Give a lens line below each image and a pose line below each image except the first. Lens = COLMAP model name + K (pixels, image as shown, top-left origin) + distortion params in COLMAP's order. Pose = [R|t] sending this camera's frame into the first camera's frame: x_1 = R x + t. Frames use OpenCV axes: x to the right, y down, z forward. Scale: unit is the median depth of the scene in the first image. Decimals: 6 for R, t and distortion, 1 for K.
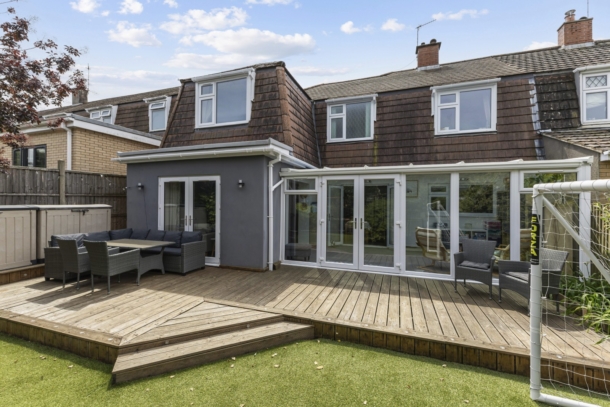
lens RADIAL K [[262.6, 0, 303.7], [0, 262.6, 200.8], [0, 0, 1]] dist [0.000451, -0.000288]
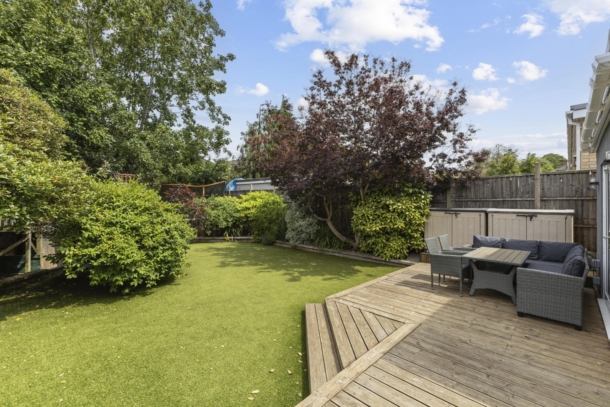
lens RADIAL K [[262.6, 0, 303.4], [0, 262.6, 203.7], [0, 0, 1]] dist [0.000451, -0.000288]
pose [[-0.401713, -0.006821, -0.915740, 0.477884], [-0.006504, 0.999968, -0.004596, 0.008072], [0.915743, 0.004109, -0.401744, 0.952221]]
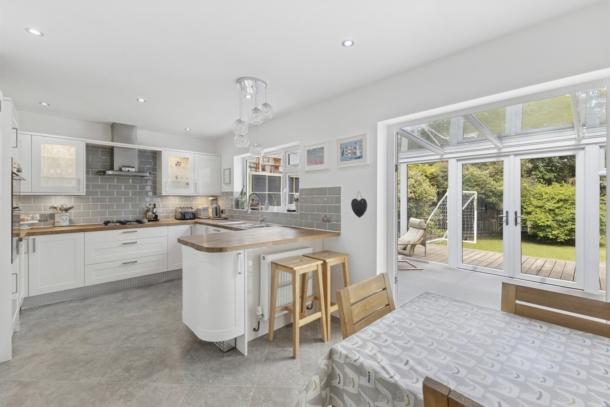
lens RADIAL K [[262.6, 0, 305.8], [0, 262.6, 198.7], [0, 0, 1]] dist [0.000451, -0.000288]
pose [[-0.887065, -0.005526, 0.461611, 0.531596], [-0.003594, 0.999981, 0.005064, 0.017109], [-0.461630, 0.002833, -0.887068, 2.779476]]
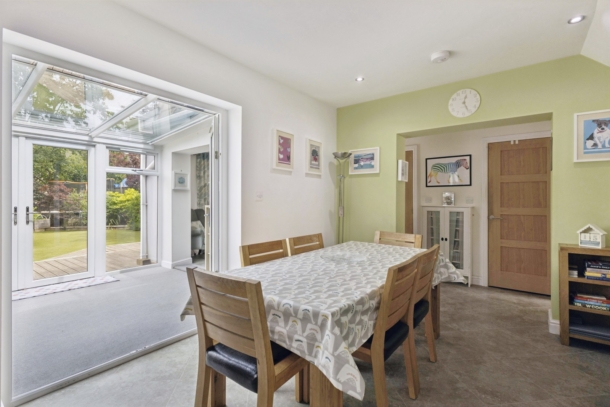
lens RADIAL K [[291.1, 0, 304.8], [0, 291.1, 202.3], [0, 0, 1]] dist [-0.000031, -0.000253]
pose [[-0.321980, 0.000359, -0.946746, 0.888166], [-0.002985, 0.999995, 0.001394, 0.052246], [0.946742, 0.003275, -0.321977, 2.616419]]
